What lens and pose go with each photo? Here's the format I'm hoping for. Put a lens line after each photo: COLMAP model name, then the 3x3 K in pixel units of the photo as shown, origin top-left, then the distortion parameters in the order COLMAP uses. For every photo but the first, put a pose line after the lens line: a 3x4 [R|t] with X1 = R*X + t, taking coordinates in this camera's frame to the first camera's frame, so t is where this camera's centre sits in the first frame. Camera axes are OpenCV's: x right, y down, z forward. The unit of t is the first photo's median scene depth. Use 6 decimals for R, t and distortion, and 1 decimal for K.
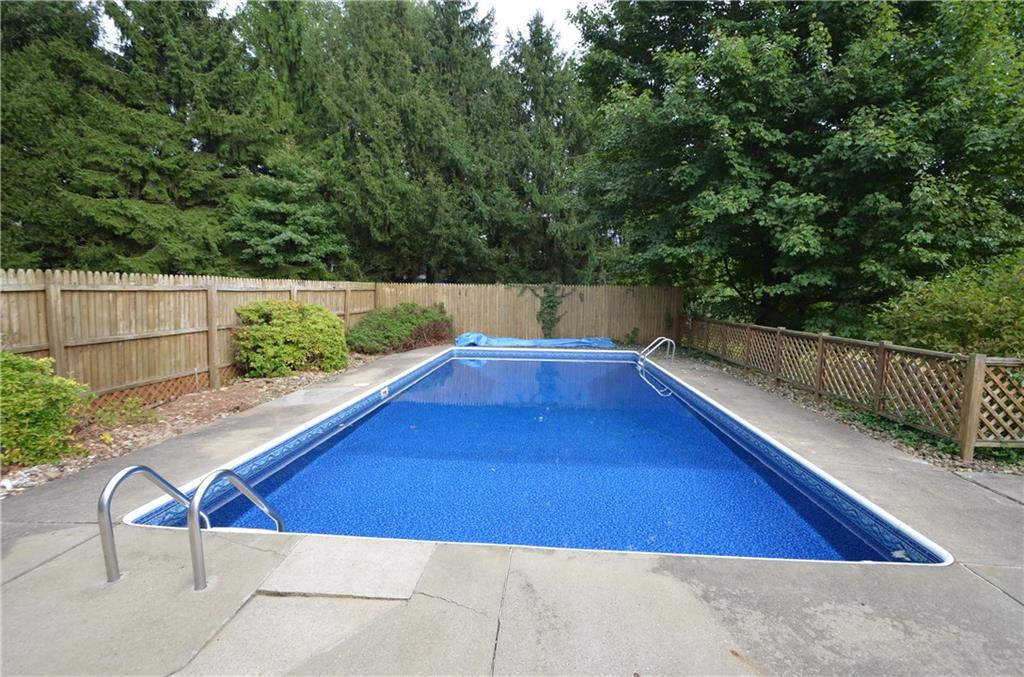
lens RADIAL K [[470.6, 0, 506.3], [0, 470.6, 339.1], [0, 0, 1]] dist [-0.002378, -0.007151]
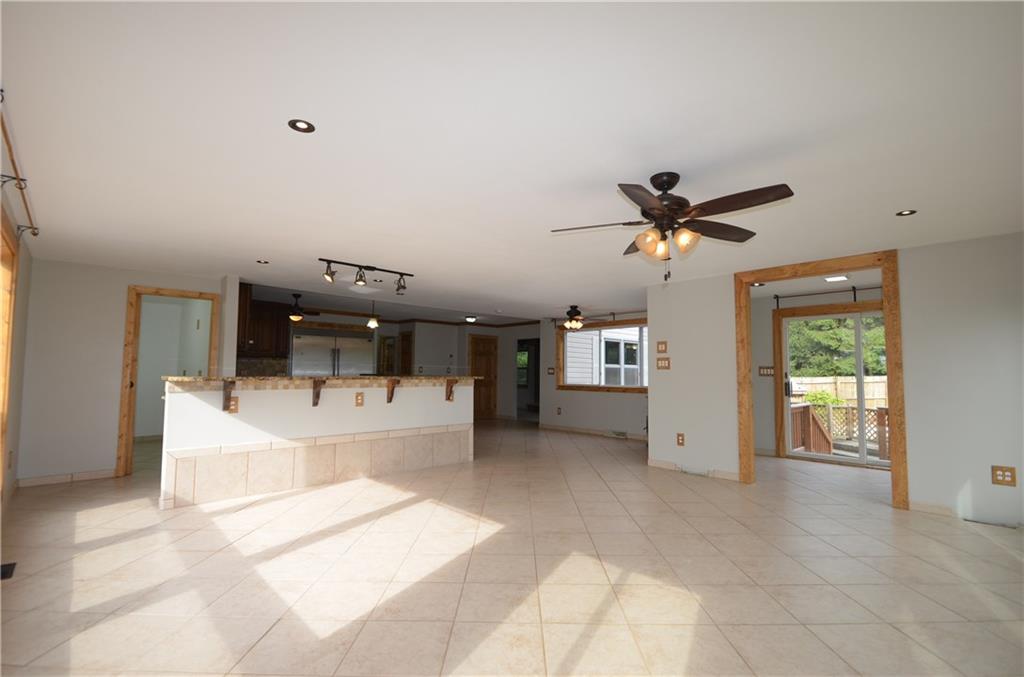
lens RADIAL K [[470.6, 0, 512.8], [0, 470.6, 340.7], [0, 0, 1]] dist [-0.002378, -0.007151]
pose [[0.335786, -0.076236, -0.938848, 0.502524], [-0.088528, 0.989753, -0.112032, 0.062899], [0.937769, 0.120733, 0.325596, -0.815765]]
